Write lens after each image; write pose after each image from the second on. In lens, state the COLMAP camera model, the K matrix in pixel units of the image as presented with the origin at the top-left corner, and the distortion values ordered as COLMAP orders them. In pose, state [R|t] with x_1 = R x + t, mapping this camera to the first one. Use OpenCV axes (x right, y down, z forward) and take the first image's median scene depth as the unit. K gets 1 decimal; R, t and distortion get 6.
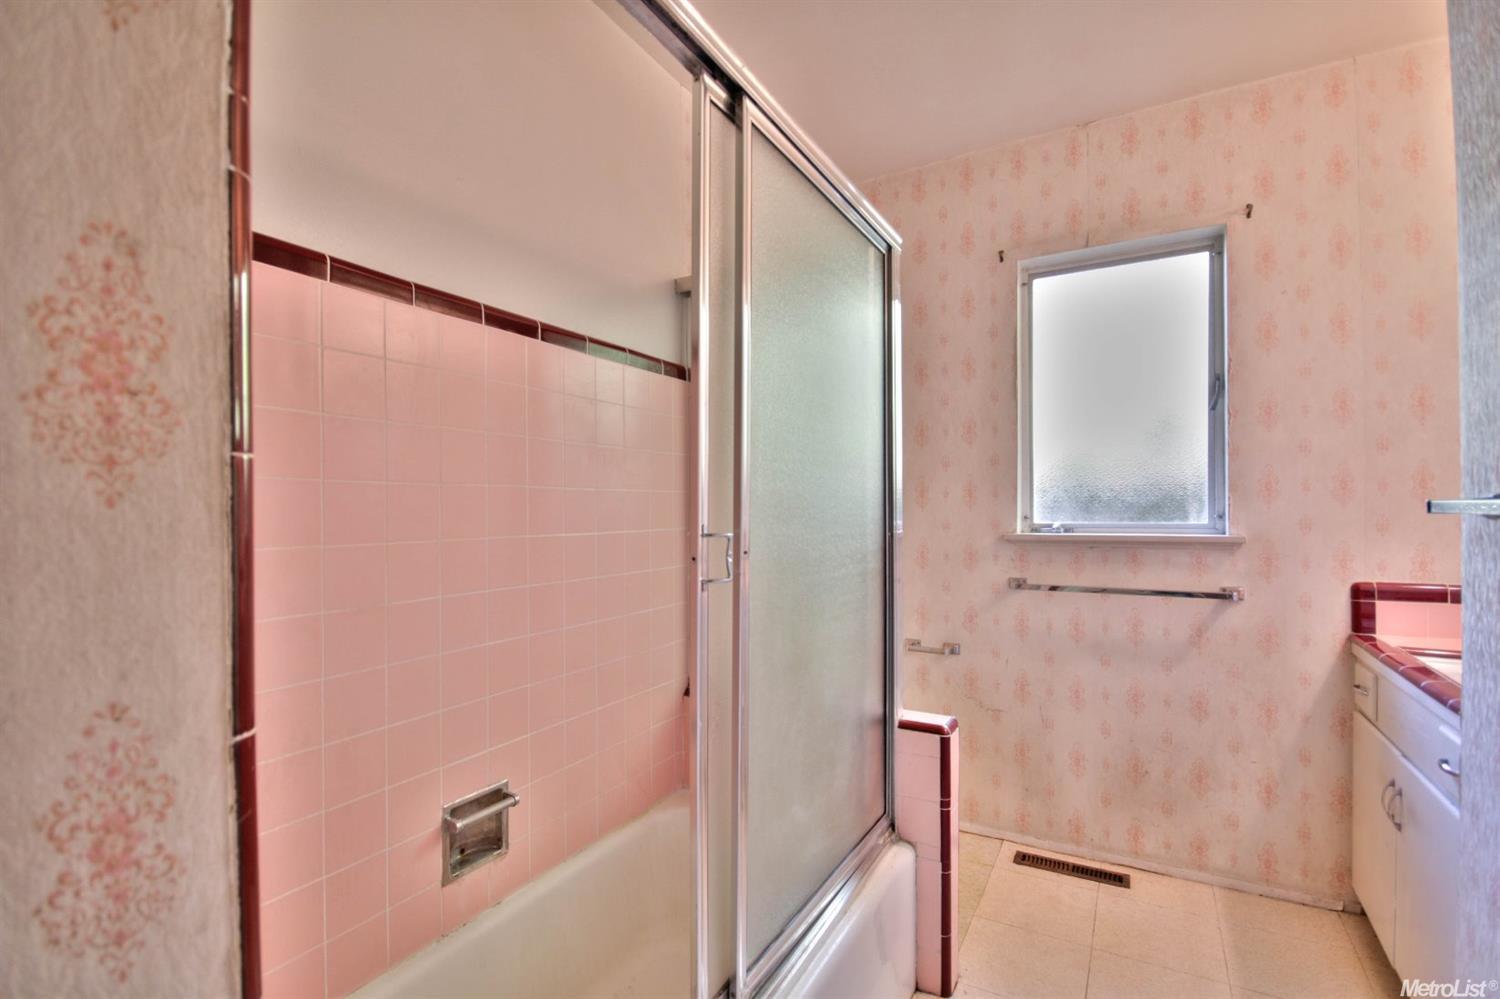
lens RADIAL K [[708.7, 0, 750.0], [0, 708.7, 507.8], [0, 0, 1]] dist [0.008764, -0.010328]
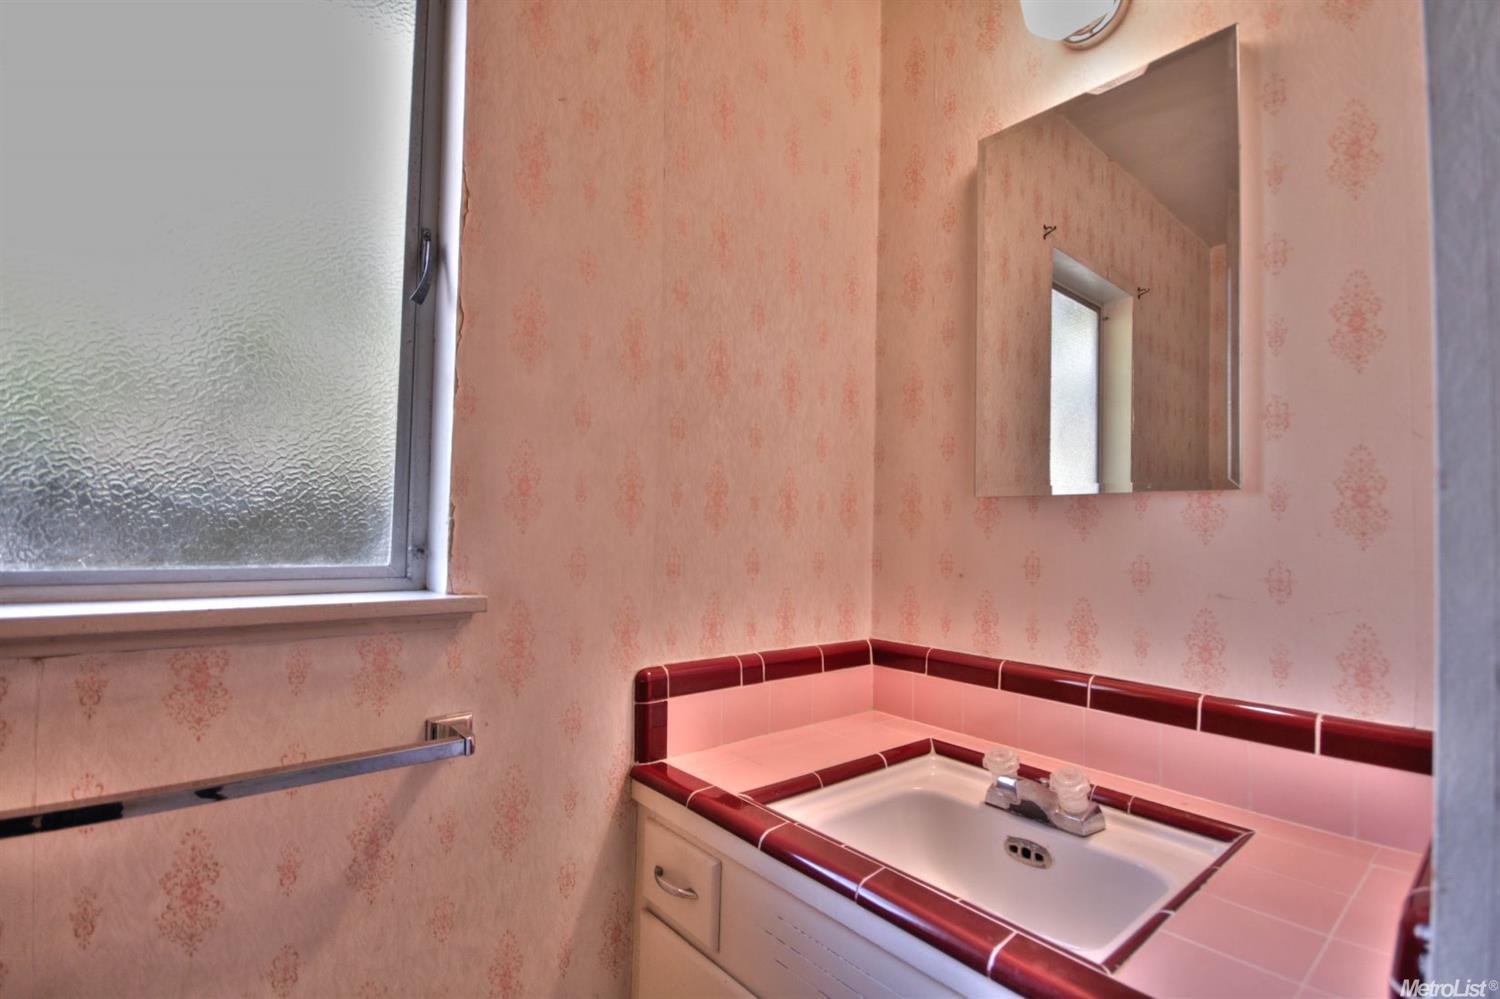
lens RADIAL K [[708.7, 0, 754.4], [0, 708.7, 510.9], [0, 0, 1]] dist [0.008764, -0.010328]
pose [[0.358759, 0.043854, 0.932399, 0.352977], [-0.025077, 0.998988, -0.037337, -0.000465], [-0.933093, -0.009986, 0.359496, 0.700611]]
